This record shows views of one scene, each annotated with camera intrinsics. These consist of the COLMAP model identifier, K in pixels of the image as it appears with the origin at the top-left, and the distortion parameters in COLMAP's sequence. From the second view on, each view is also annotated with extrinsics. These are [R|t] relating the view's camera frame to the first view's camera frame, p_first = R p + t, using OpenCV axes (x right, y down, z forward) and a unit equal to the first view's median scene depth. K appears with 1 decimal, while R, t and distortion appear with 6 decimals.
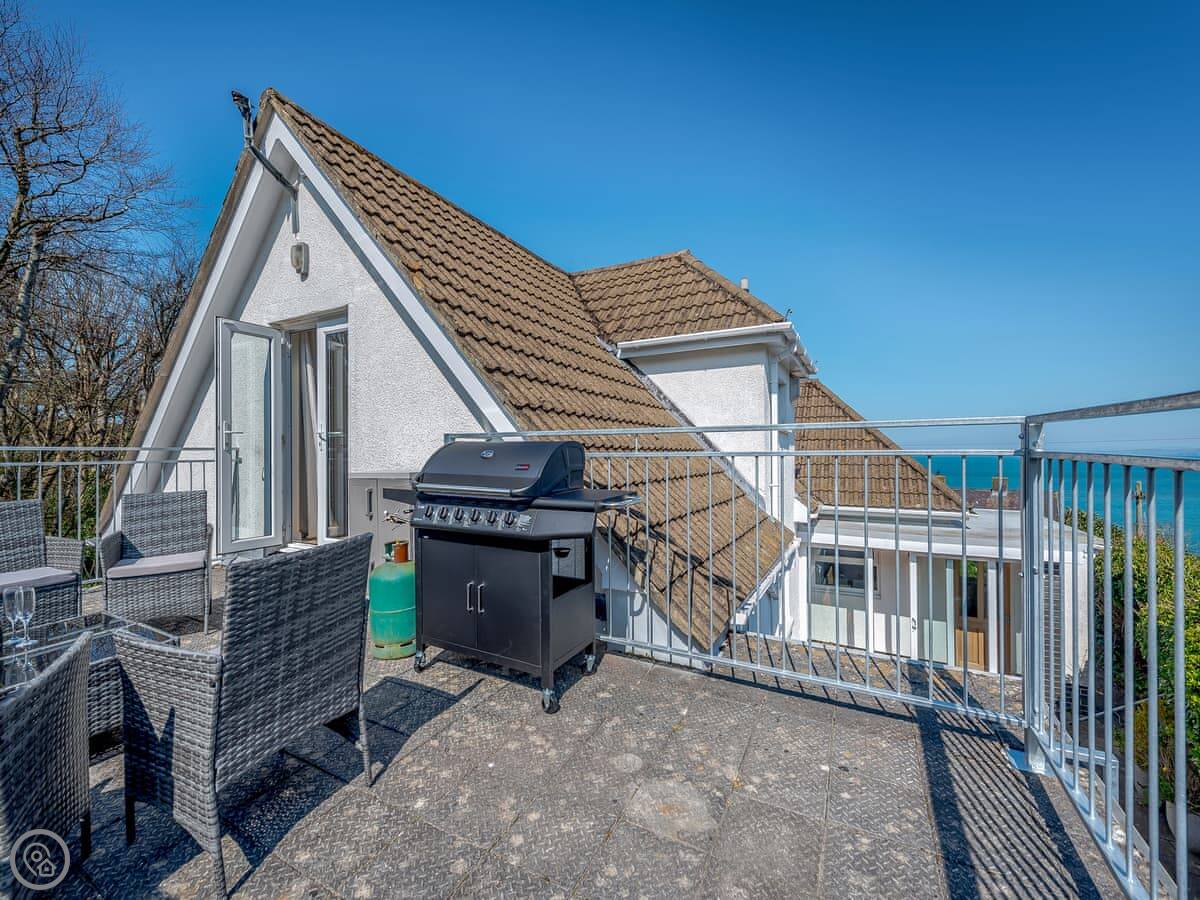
lens RADIAL K [[574.0, 0, 600.0], [0, 574.0, 450.0], [0, 0, 1]] dist [-0.002110, -0.000602]
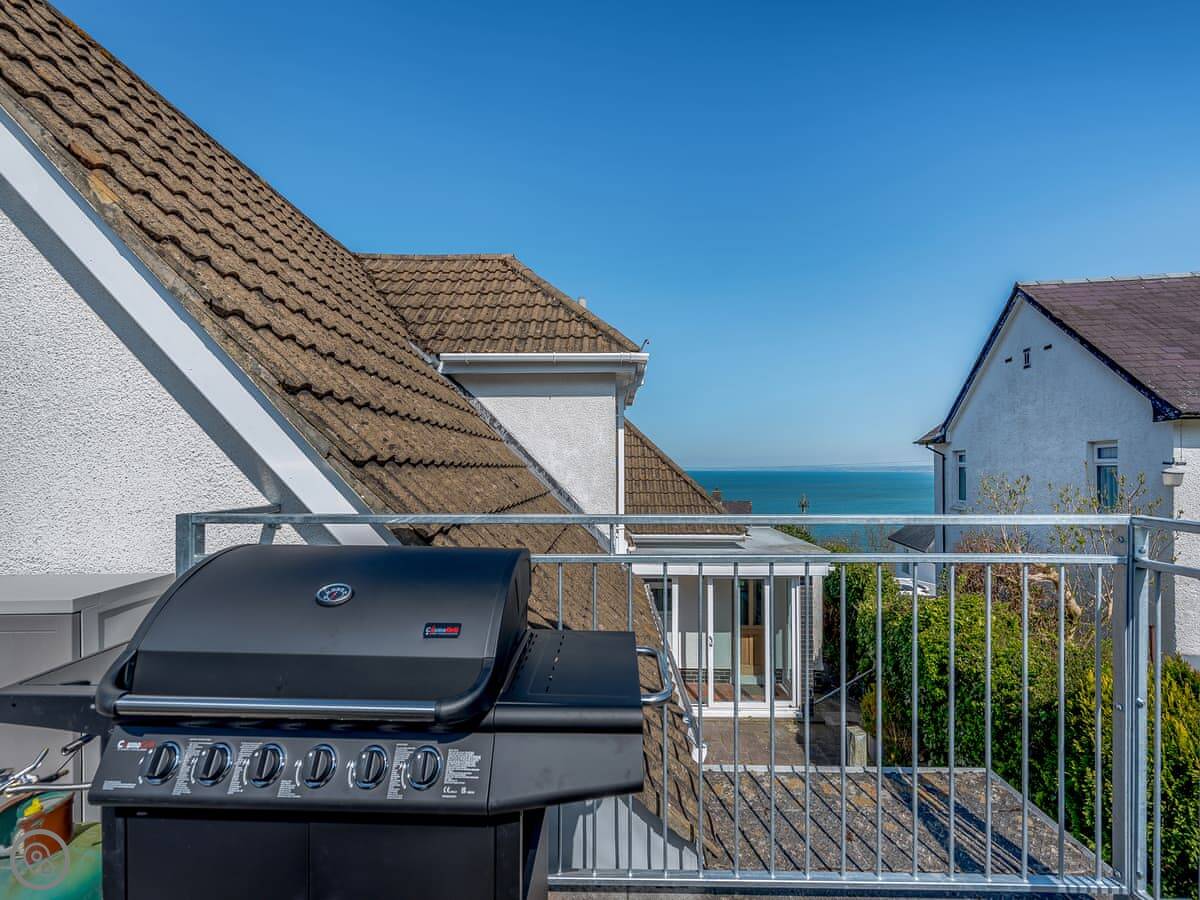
lens RADIAL K [[486.7, 0, 592.3], [0, 486.7, 448.6], [0, 0, 1]] dist [-0.000539, -0.000737]
pose [[0.863187, 0.013728, 0.504697, -0.128893], [-0.015772, 0.999876, -0.000223, -0.064347], [-0.504637, -0.007767, 0.863297, 0.344635]]
